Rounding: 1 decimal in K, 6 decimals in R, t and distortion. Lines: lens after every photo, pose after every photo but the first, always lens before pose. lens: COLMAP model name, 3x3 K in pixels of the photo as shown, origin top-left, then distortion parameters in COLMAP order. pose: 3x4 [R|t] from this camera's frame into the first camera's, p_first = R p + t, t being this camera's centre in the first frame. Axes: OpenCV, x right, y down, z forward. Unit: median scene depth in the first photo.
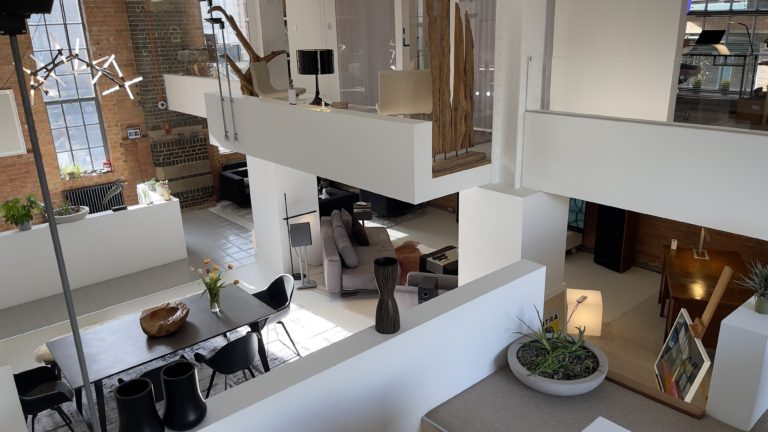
lens RADIAL K [[576.8, 0, 383.4], [0, 576.8, 216.5], [0, 0, 1]] dist [0.050471, -0.049346]
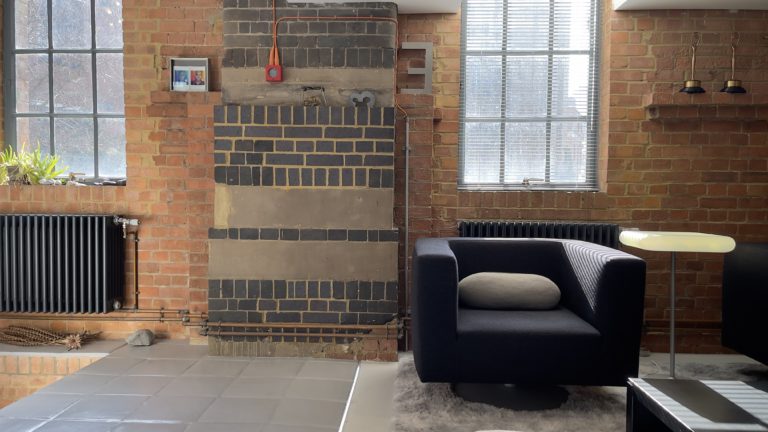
lens RADIAL K [[576.8, 0, 384.7], [0, 576.8, 221.9], [0, 0, 1]] dist [0.050471, -0.049346]
pose [[0.731546, 0.074428, -0.677717, -0.130597], [-0.243839, 0.956838, -0.158124, -0.042782], [0.636697, 0.280929, 0.718120, 0.918987]]
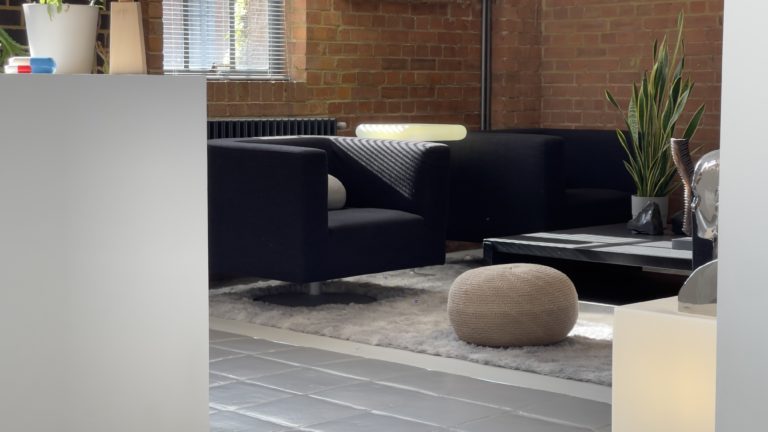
lens RADIAL K [[1421.7, 0, 382.8], [0, 1421.7, 215.1], [0, 0, 1]] dist [0.153497, 0.000000]
pose [[0.995355, 0.029377, 0.091682, -0.295225], [-0.008587, 0.975601, -0.219382, 0.075593], [-0.095890, 0.217575, 0.971322, 0.561960]]
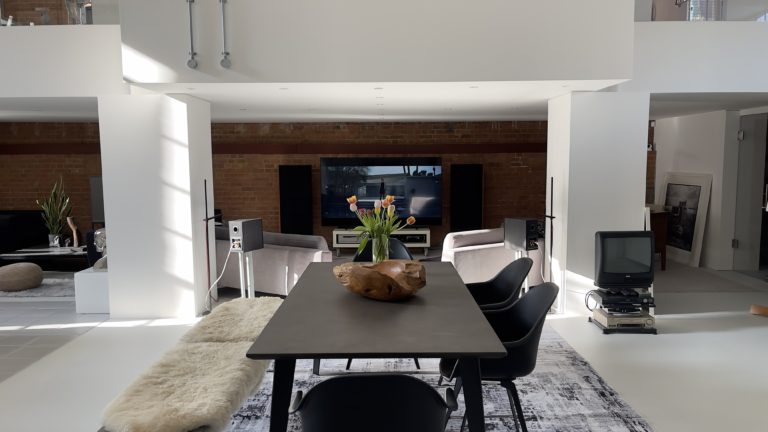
lens RADIAL K [[576.8, 0, 383.5], [0, 576.8, 213.6], [0, 0, 1]] dist [0.050471, -0.049346]
pose [[0.647732, -0.035698, 0.761031, -0.430482], [0.213768, 0.967291, -0.136569, 0.101291], [-0.731264, 0.251144, 0.634177, 0.338083]]
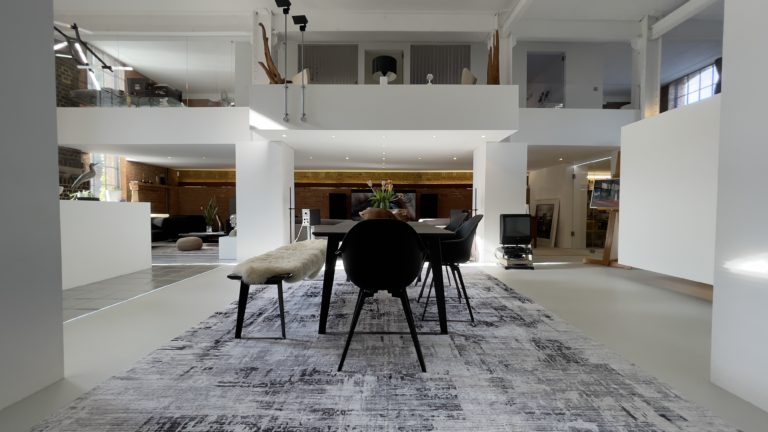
lens RADIAL K [[307.2, 0, 383.5], [0, 307.2, 219.1], [0, 0, 1]] dist [0.003634, -0.000510]
pose [[0.648987, 0.016876, 0.760612, -0.426584], [0.202185, 0.959978, -0.193812, 0.148218], [-0.733442, 0.279565, 0.619601, 0.358524]]
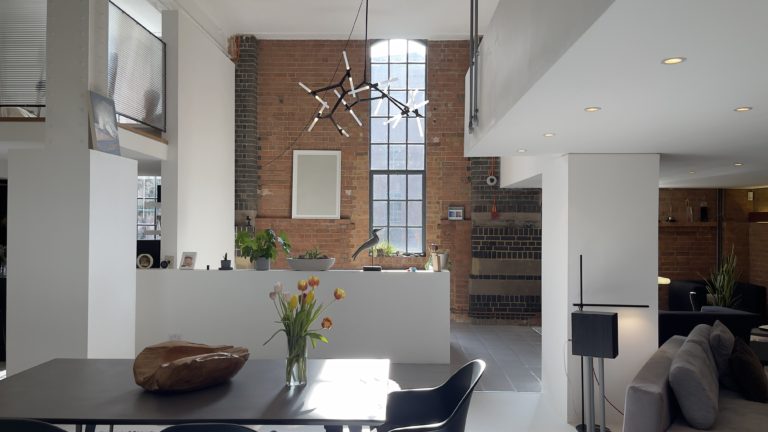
lens RADIAL K [[576.8, 0, 382.3], [0, 576.8, 219.1], [0, 0, 1]] dist [0.050471, -0.049346]
pose [[0.744164, 0.033102, -0.667177, 0.039691], [-0.236734, 0.947016, -0.217065, 0.069466], [0.624642, 0.319475, 0.712572, 0.384017]]
